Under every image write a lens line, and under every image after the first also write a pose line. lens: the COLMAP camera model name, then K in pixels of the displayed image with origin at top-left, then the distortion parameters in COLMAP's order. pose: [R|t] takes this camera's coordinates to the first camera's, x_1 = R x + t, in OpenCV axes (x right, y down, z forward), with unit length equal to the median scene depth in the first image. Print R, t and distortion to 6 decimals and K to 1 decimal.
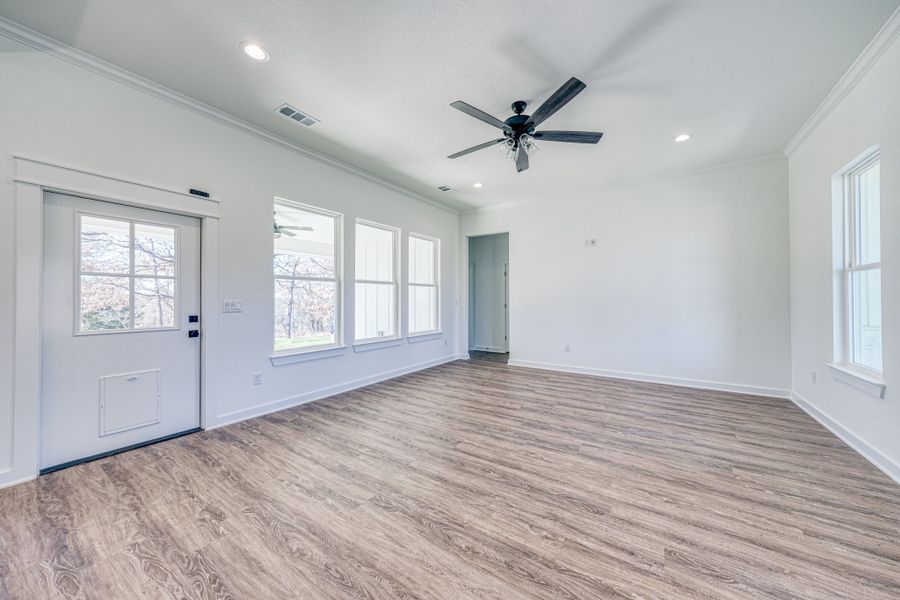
lens RADIAL K [[317.3, 0, 462.7], [0, 317.3, 295.6], [0, 0, 1]] dist [-0.009957, 0.002602]
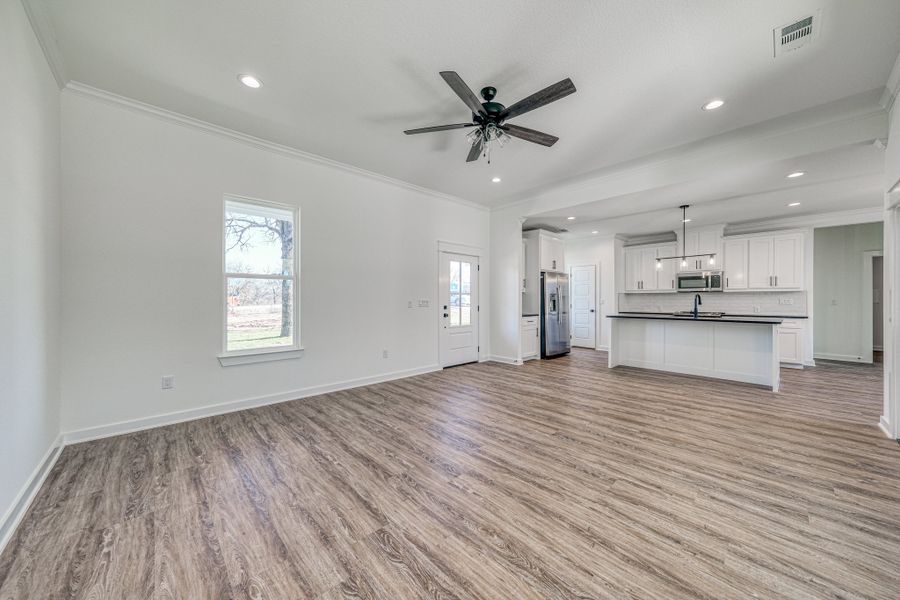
lens RADIAL K [[317.3, 0, 464.7], [0, 317.3, 302.8], [0, 0, 1]] dist [-0.009957, 0.002602]
pose [[-0.976460, 0.002621, 0.215683, 0.046073], [0.000859, 0.999965, -0.008264, 0.027162], [-0.215697, -0.007884, -0.976428, 1.911512]]
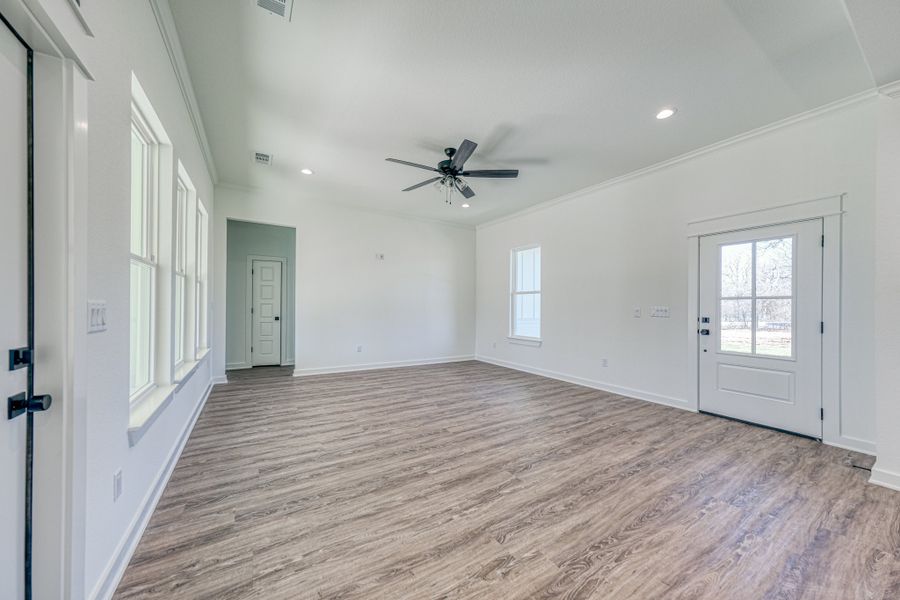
lens RADIAL K [[317.3, 0, 448.4], [0, 317.3, 302.8], [0, 0, 1]] dist [-0.009957, 0.002602]
pose [[0.417041, 0.015667, 0.908753, -0.960543], [-0.025743, 0.999654, -0.005420, 0.008007], [-0.908523, -0.021134, 0.417300, 0.471308]]
